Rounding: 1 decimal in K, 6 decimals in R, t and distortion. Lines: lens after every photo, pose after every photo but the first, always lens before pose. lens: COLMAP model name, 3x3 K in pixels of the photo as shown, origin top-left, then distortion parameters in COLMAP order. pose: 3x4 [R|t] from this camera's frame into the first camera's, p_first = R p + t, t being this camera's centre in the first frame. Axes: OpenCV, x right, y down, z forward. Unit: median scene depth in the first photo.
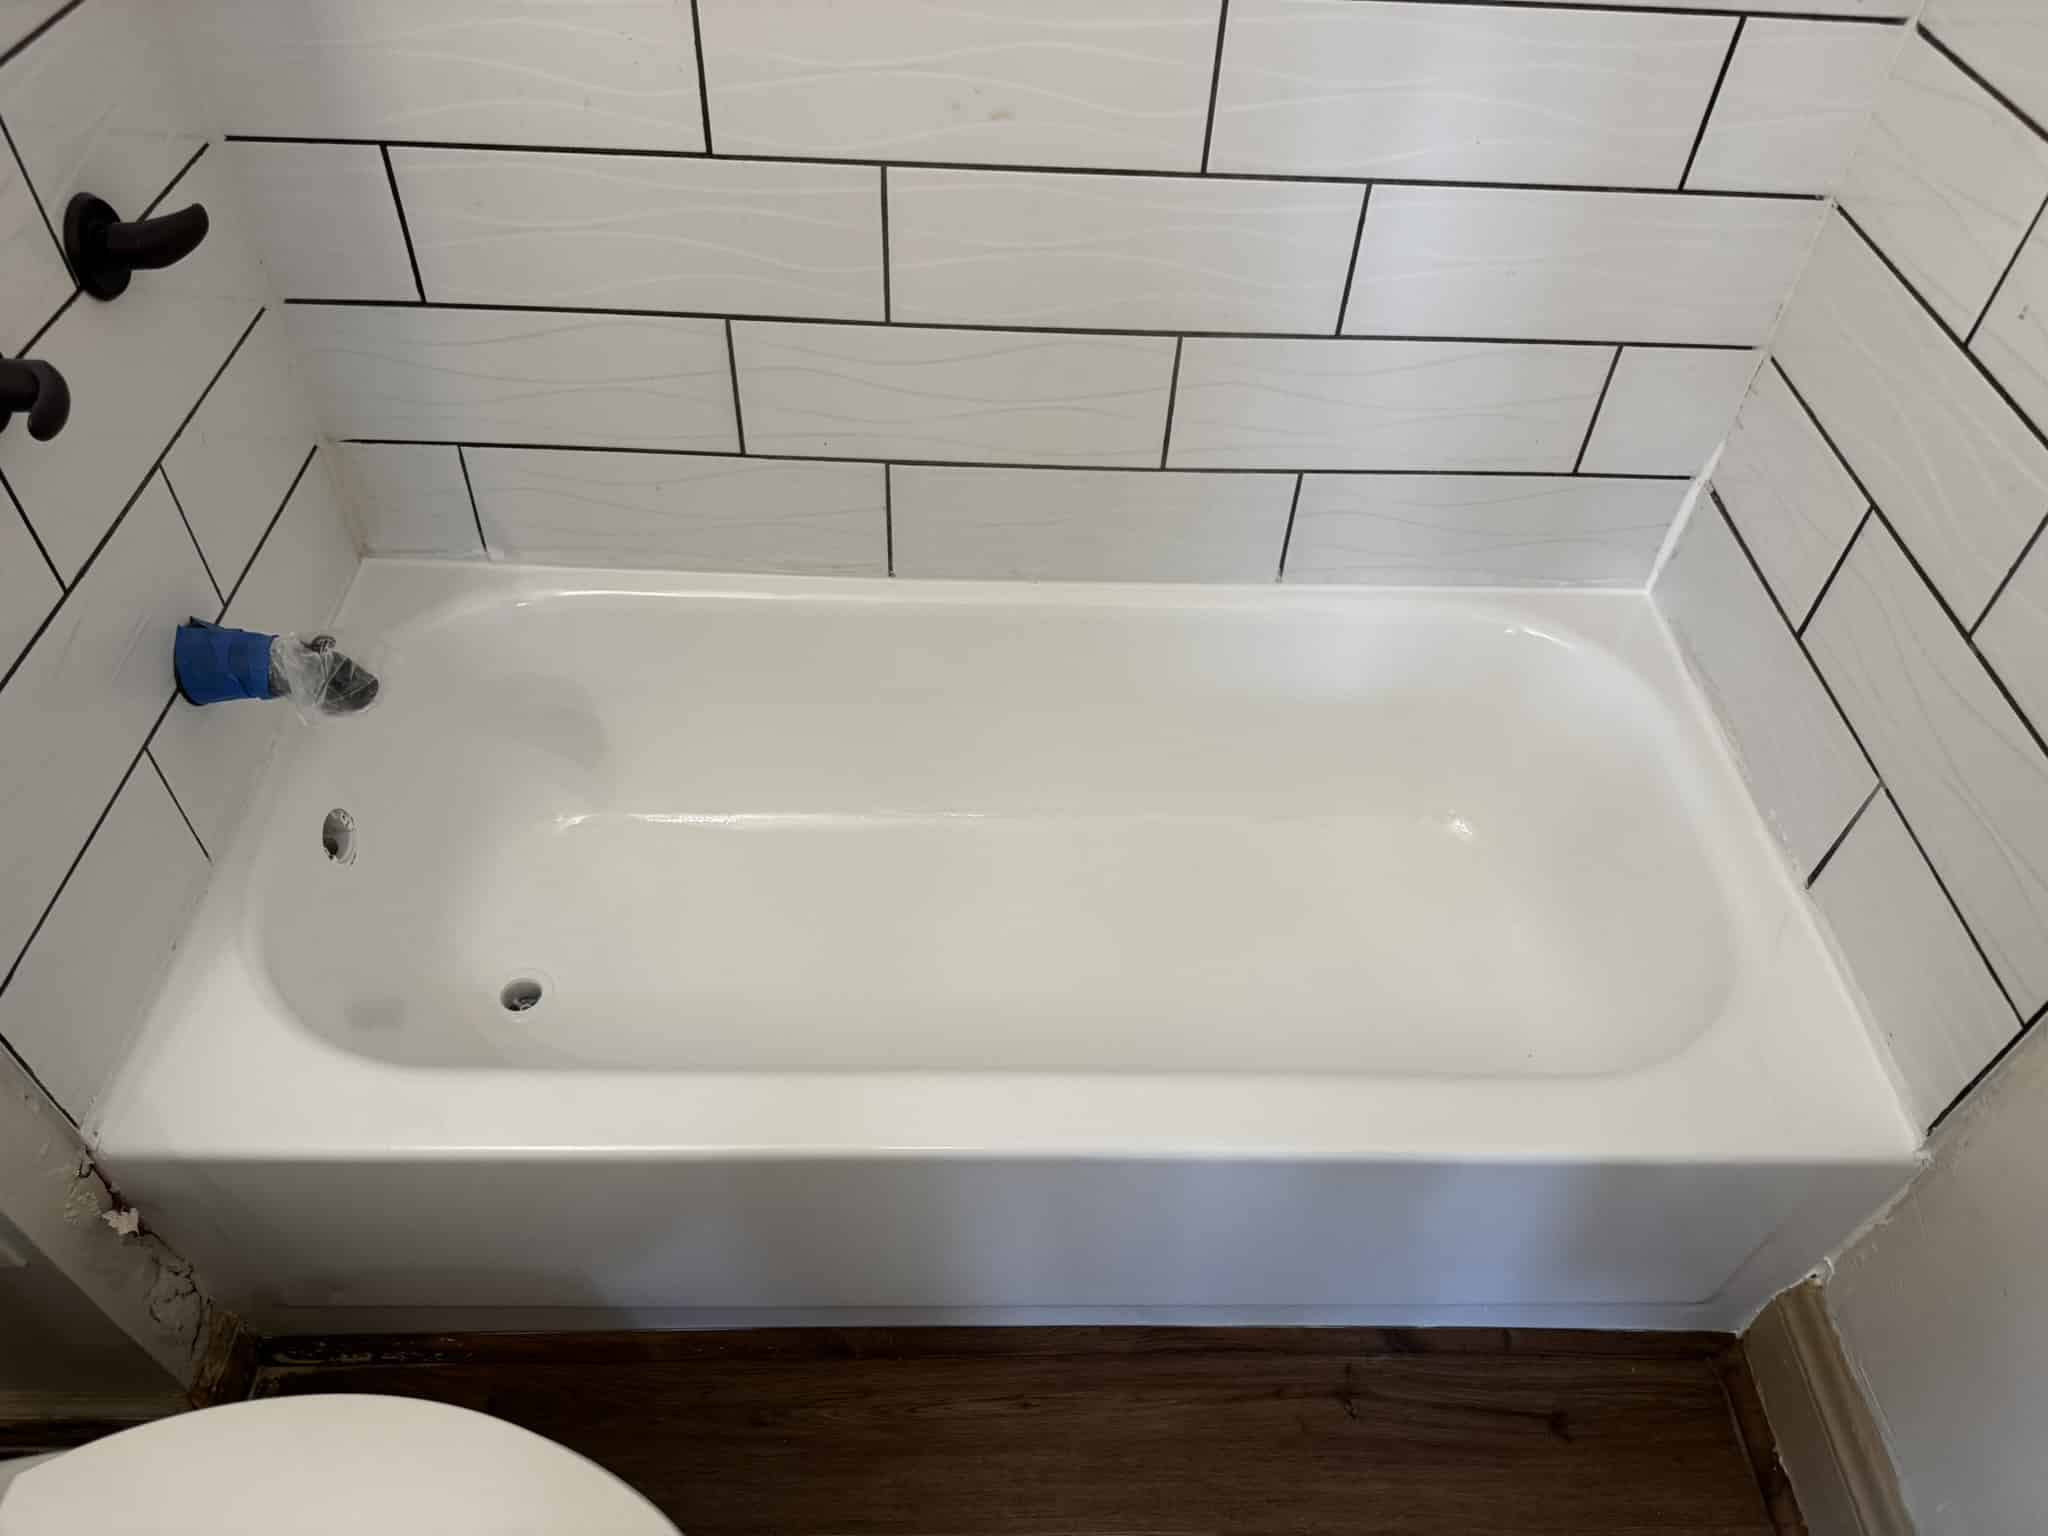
lens RADIAL K [[1445.9, 0, 1024.0], [0, 1445.9, 768.0], [0, 0, 1]] dist [0.001545, 0.002697]
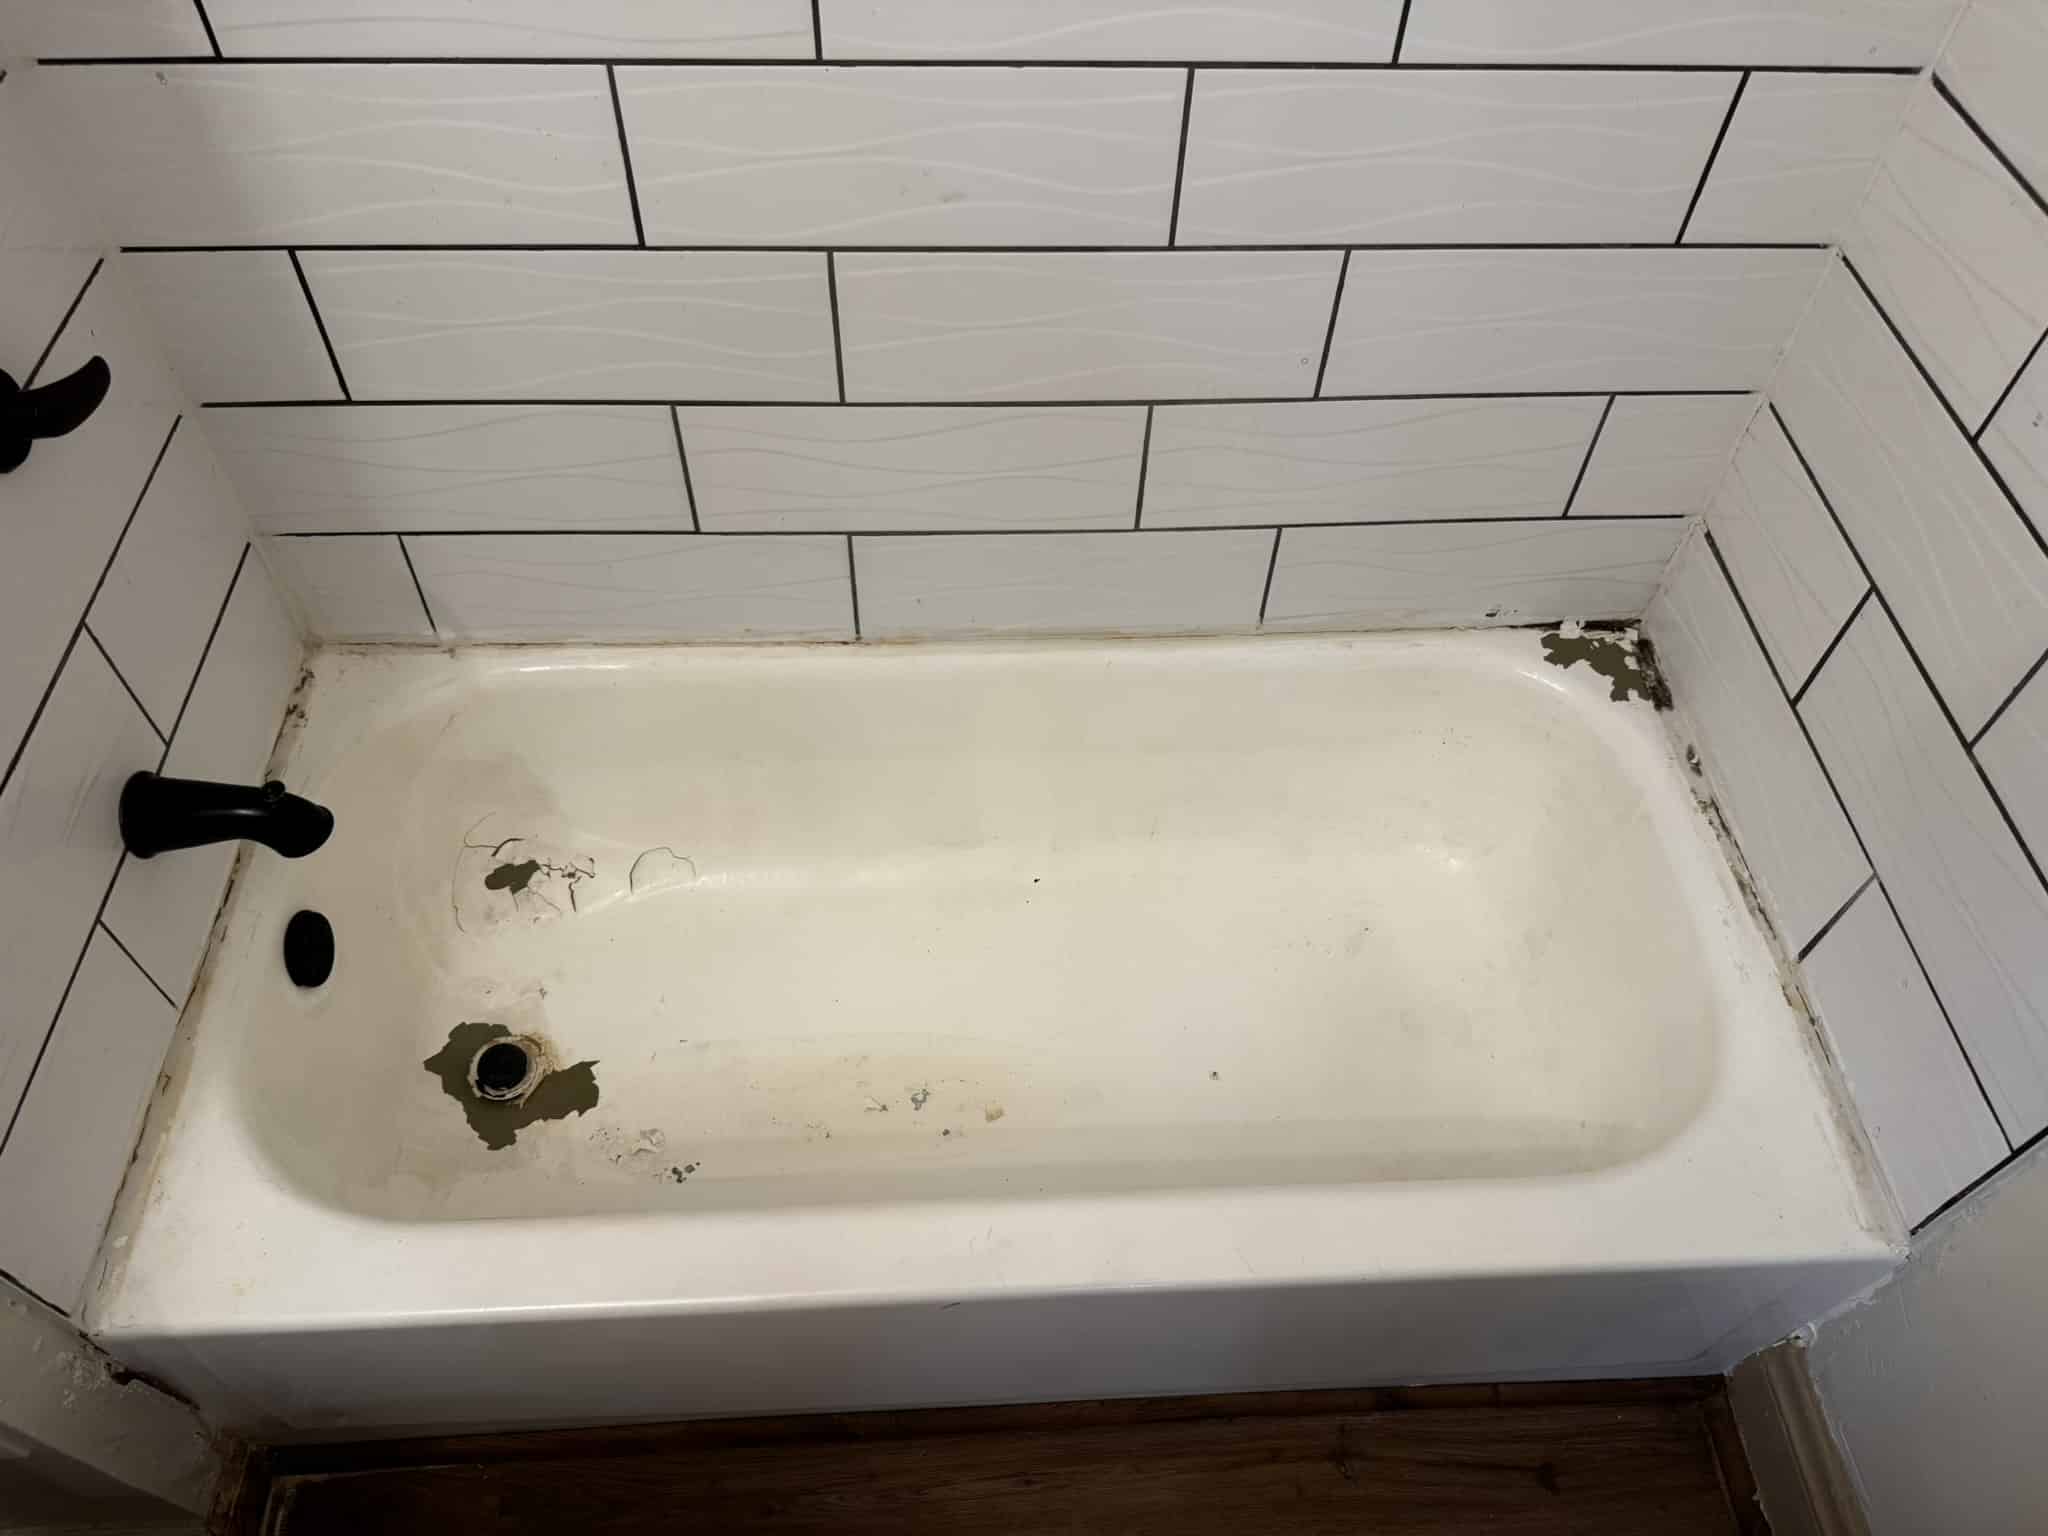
lens RADIAL K [[1453.2, 0, 1019.8], [0, 1453.2, 769.6], [0, 0, 1]] dist [-0.000515, 0.001763]
pose [[0.999308, -0.036417, 0.007600, 0.006179], [0.035467, 0.994275, 0.100797, -0.168023], [-0.011228, -0.100458, 0.994878, 0.029258]]
